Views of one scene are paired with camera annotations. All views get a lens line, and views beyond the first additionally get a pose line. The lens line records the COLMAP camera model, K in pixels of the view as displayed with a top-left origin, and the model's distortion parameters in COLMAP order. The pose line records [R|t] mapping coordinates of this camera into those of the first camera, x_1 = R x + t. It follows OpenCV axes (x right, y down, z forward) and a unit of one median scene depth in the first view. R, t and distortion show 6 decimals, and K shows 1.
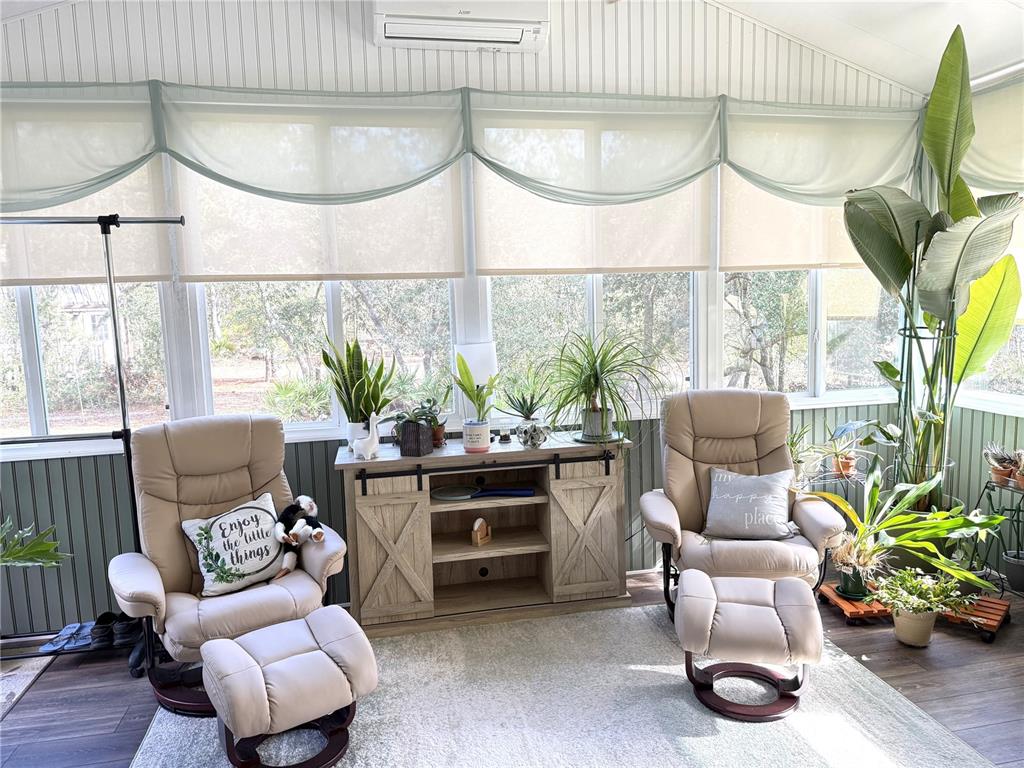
lens RADIAL K [[702.8, 0, 511.8], [0, 702.8, 384.4], [0, 0, 1]] dist [0.004245, -0.006040]
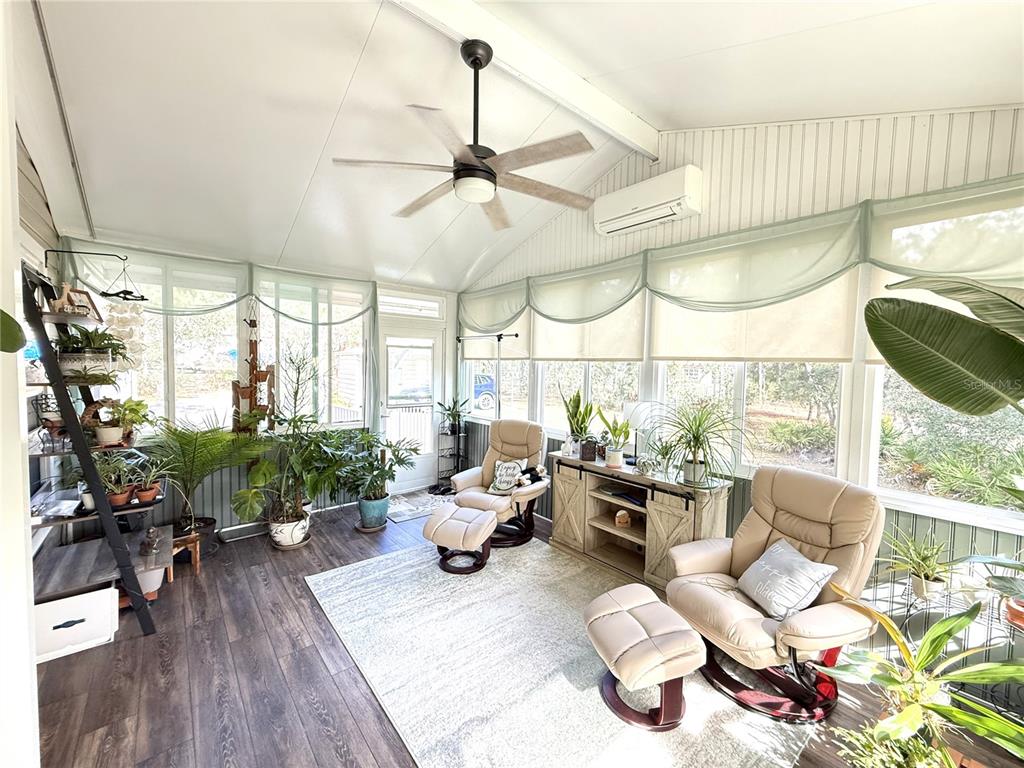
lens RADIAL K [[406.6, 0, 509.5], [0, 406.6, 383.2], [0, 0, 1]] dist [-0.002441, 0.000019]
pose [[0.486291, 0.081538, -0.869984, 0.639994], [-0.134439, 0.990764, 0.017711, -0.084217], [0.863393, 0.108347, 0.492761, 0.287507]]
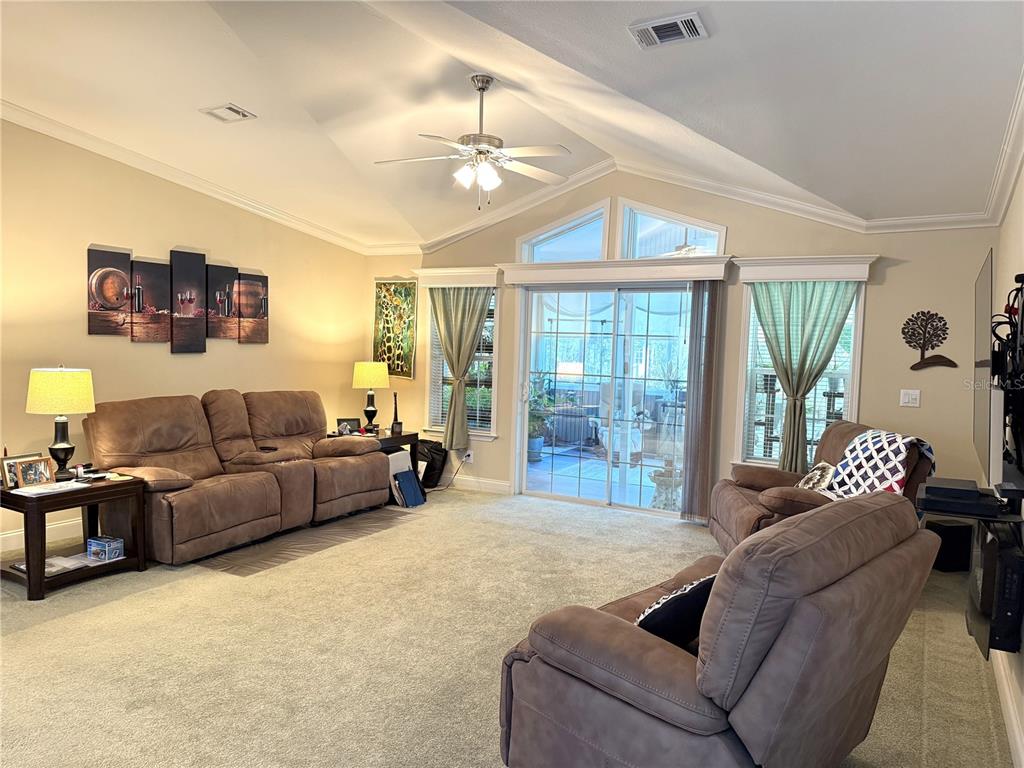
lens RADIAL K [[702.8, 0, 512.4], [0, 702.8, 385.5], [0, 0, 1]] dist [0.004245, -0.006040]
pose [[0.729340, 0.089692, -0.678247, 1.280799], [-0.127590, 0.991809, -0.006043, 0.138839], [0.672149, 0.090945, 0.734809, -1.578786]]
